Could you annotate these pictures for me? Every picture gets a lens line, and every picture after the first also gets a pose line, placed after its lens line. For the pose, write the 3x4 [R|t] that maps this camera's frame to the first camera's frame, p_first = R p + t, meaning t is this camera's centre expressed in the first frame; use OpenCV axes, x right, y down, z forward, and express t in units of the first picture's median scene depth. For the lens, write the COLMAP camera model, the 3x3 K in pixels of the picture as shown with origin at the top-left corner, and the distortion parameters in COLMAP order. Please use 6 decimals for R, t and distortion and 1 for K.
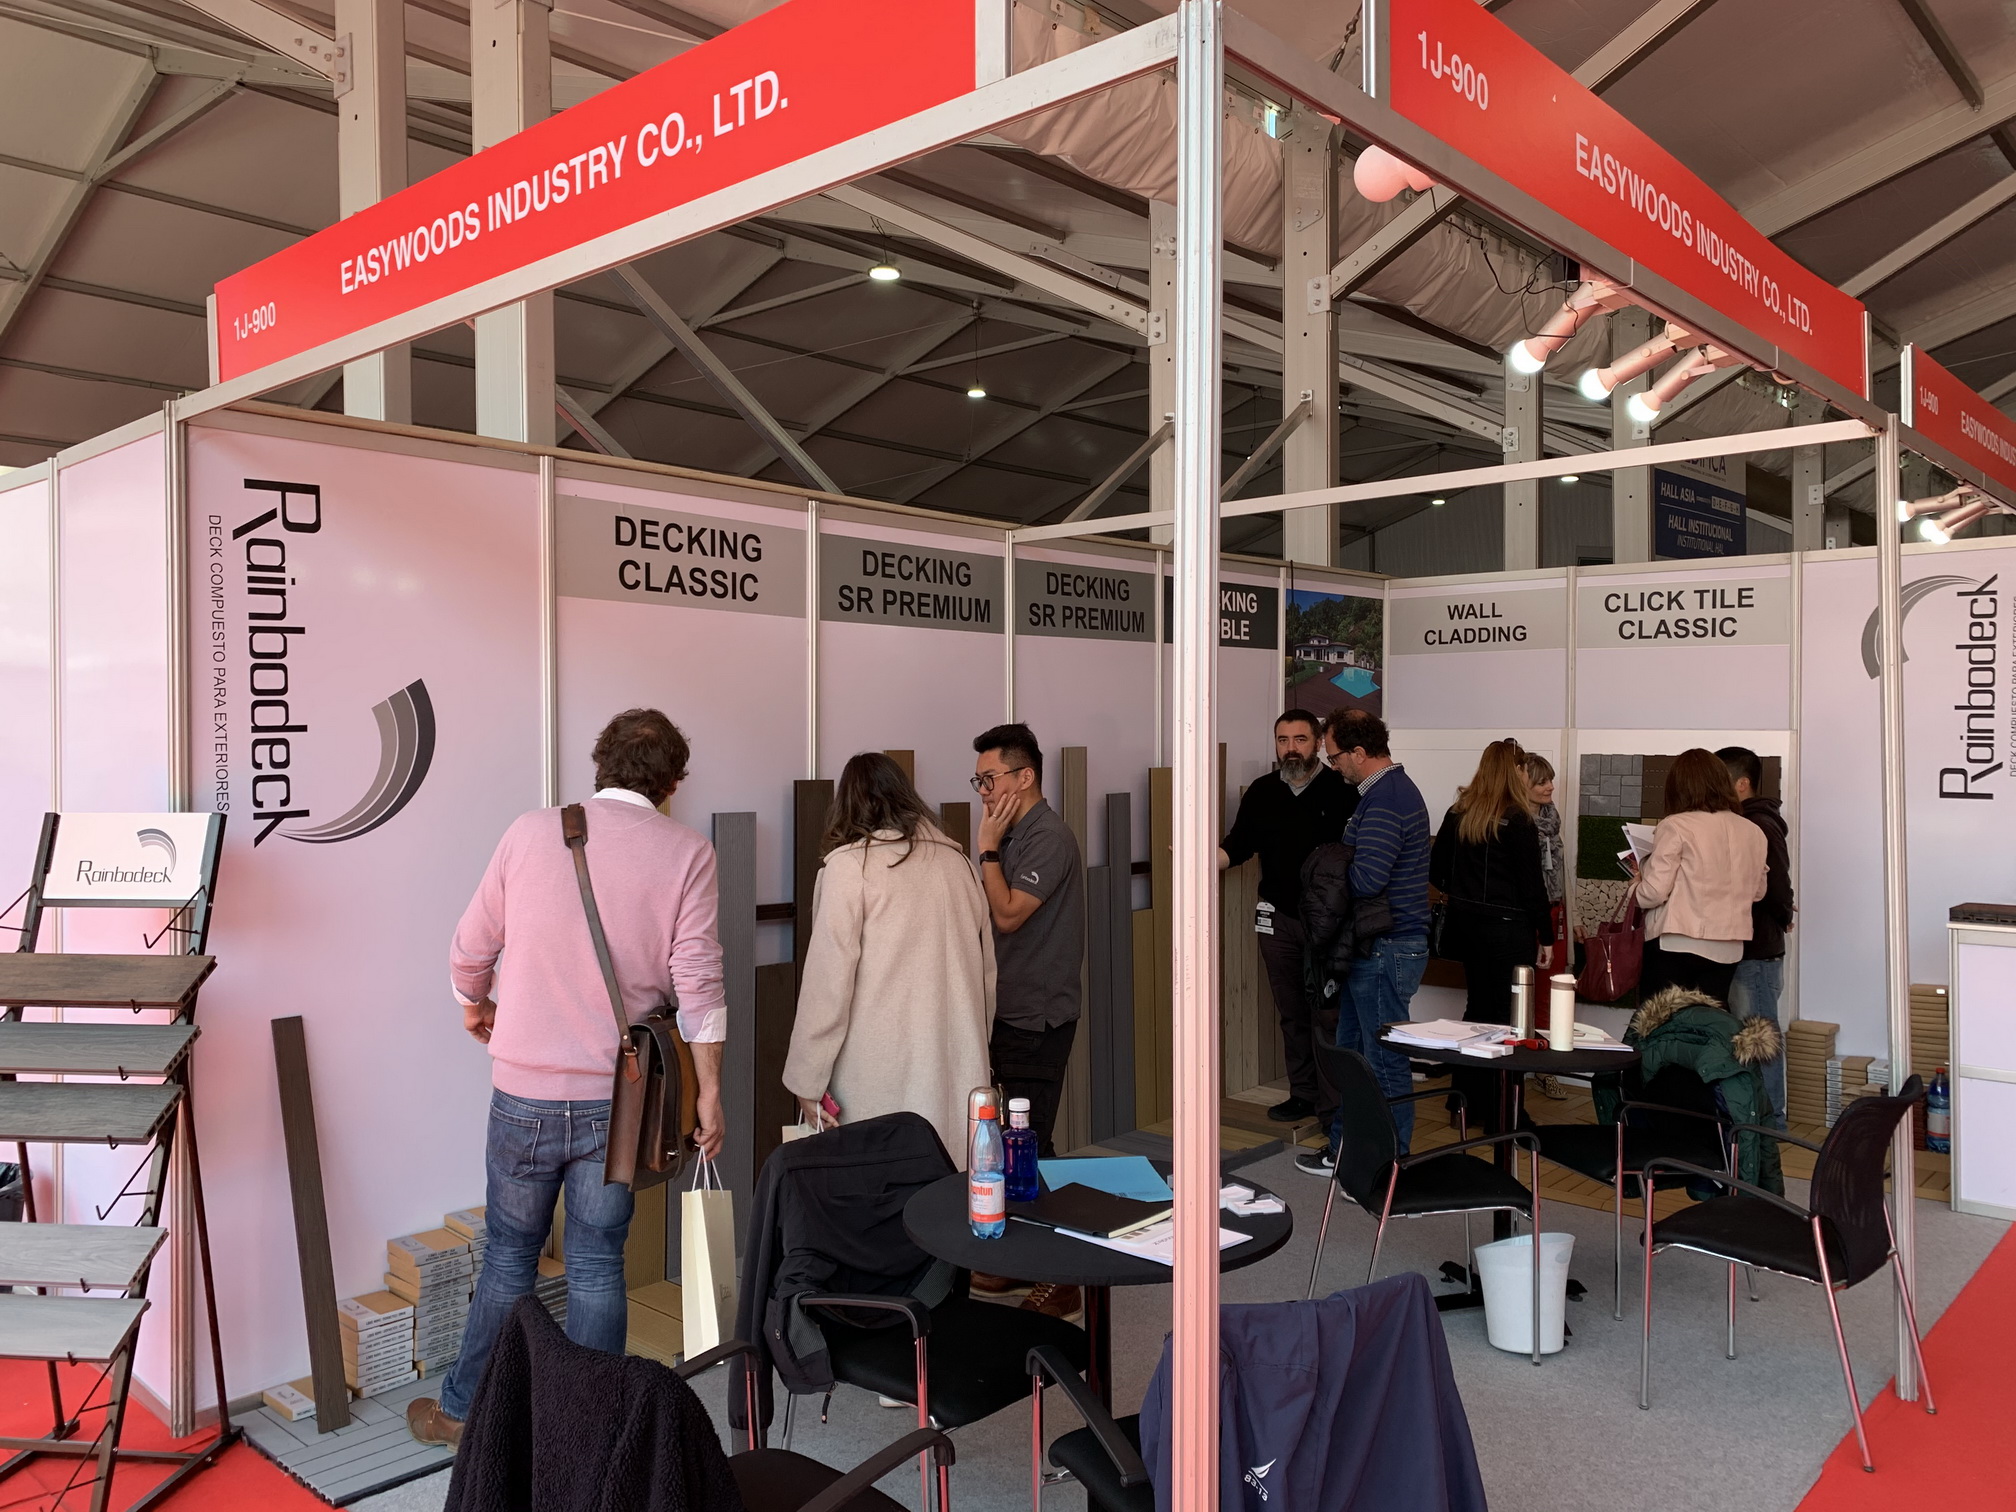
lens RADIAL K [[1519.7, 0, 1003.8], [0, 1519.7, 755.3], [0, 0, 1]] dist [0.003219, -0.005406]
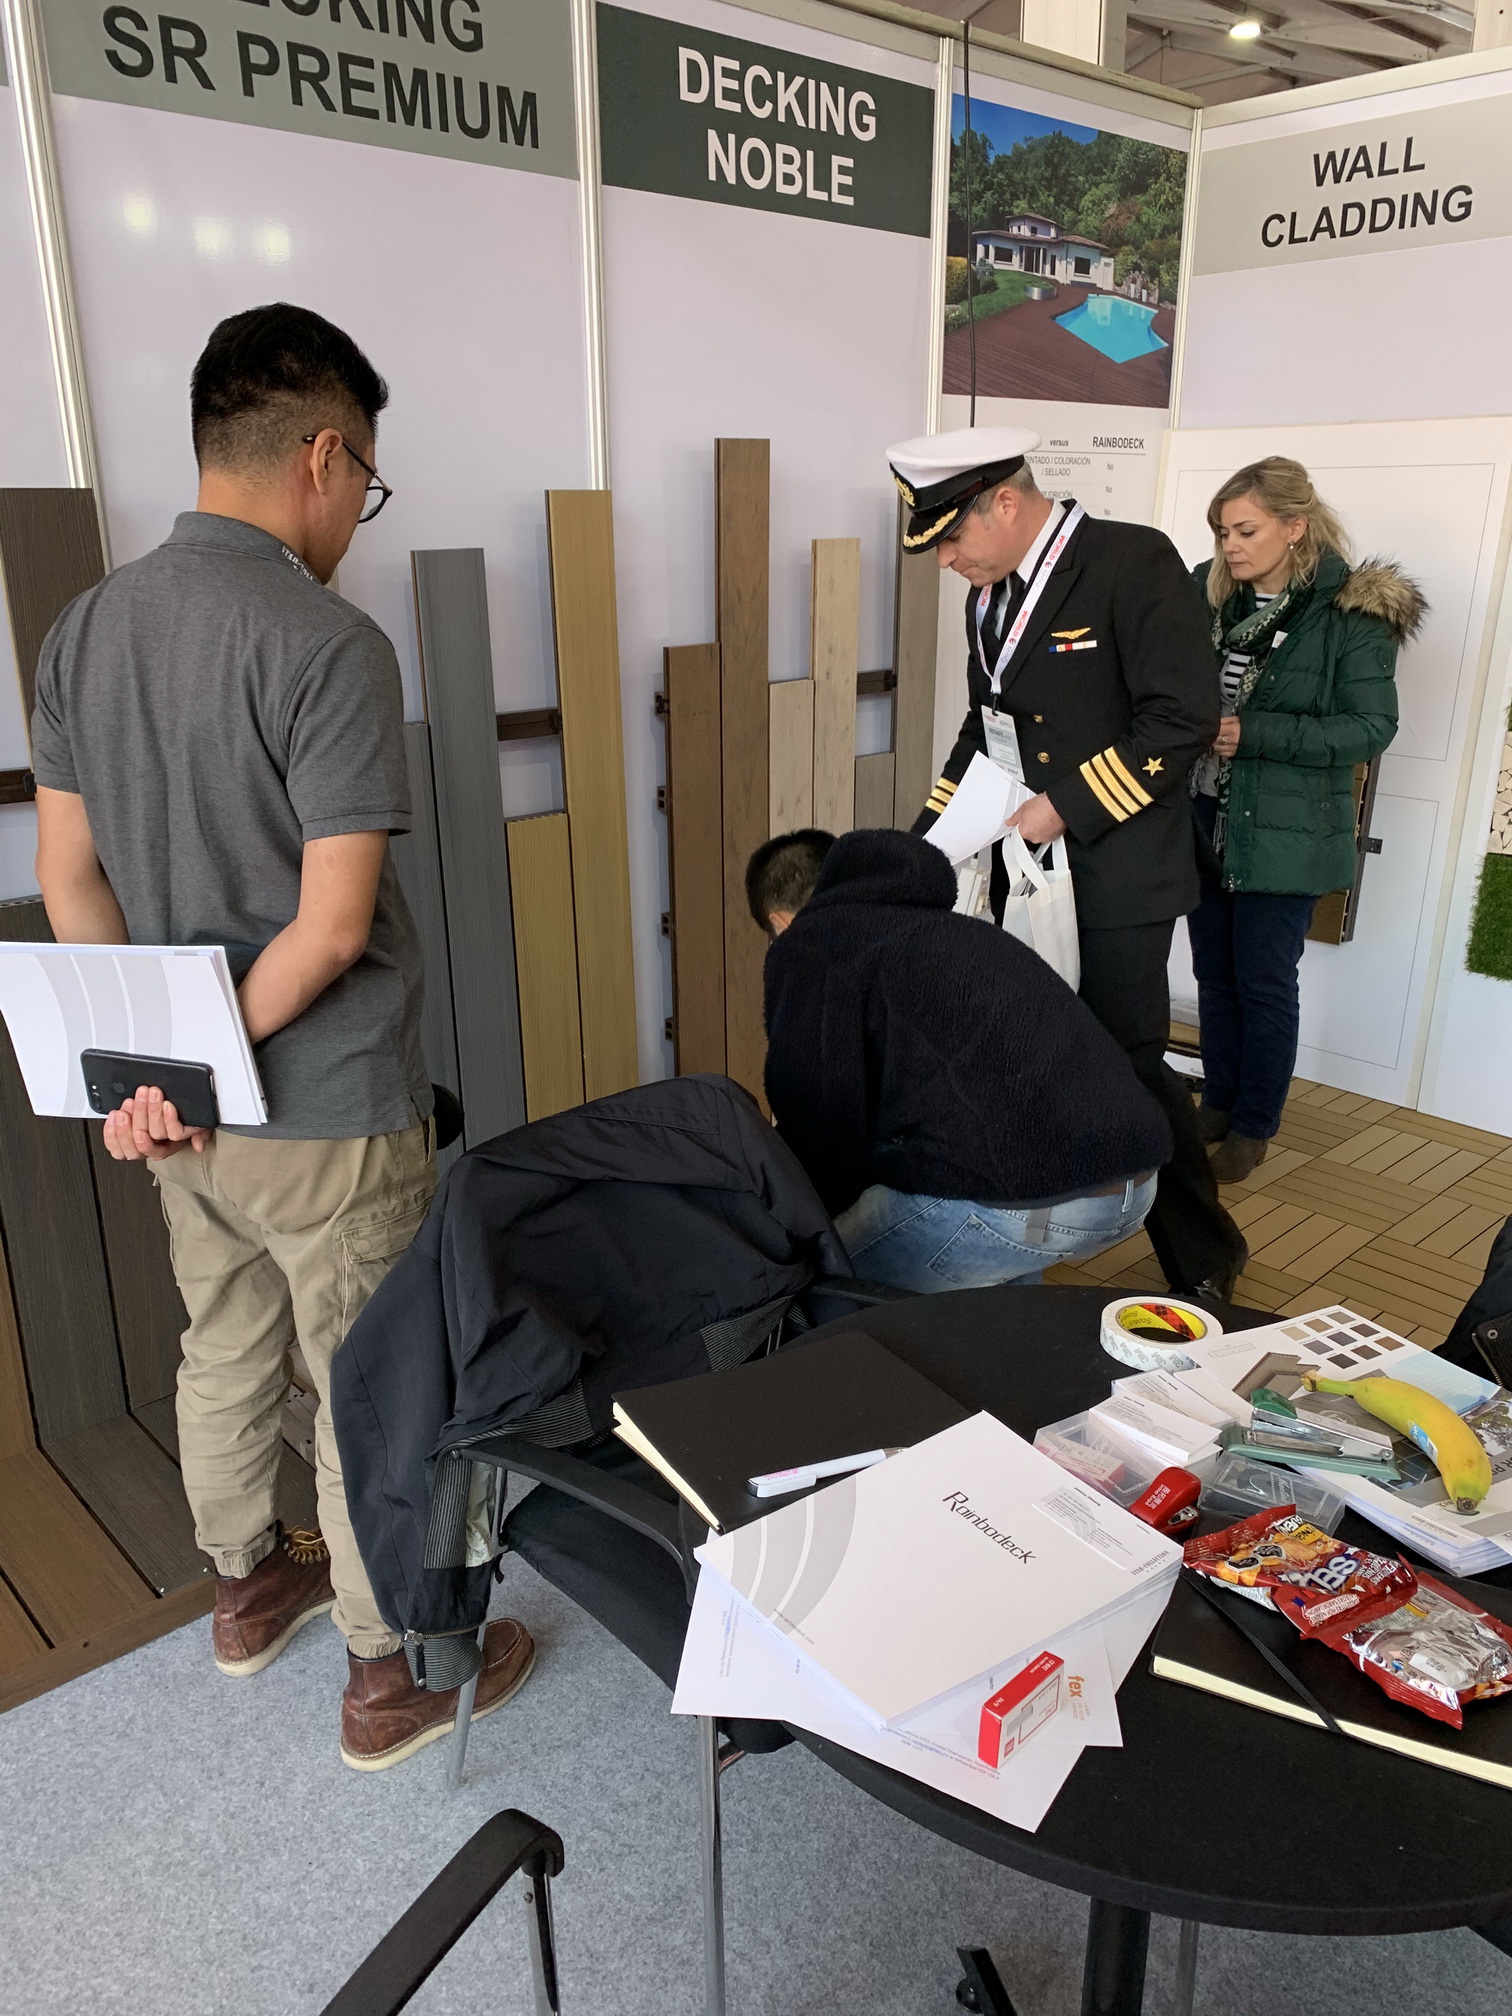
lens RADIAL K [[1519.7, 0, 766.9], [0, 1519.7, 1011.8], [0, 0, 1]] dist [0.003219, -0.005406]
pose [[0.997703, 0.023456, -0.063550, 0.158382], [-0.002611, 0.950757, 0.309927, 0.012379], [0.067691, -0.309049, 0.948634, 0.452863]]
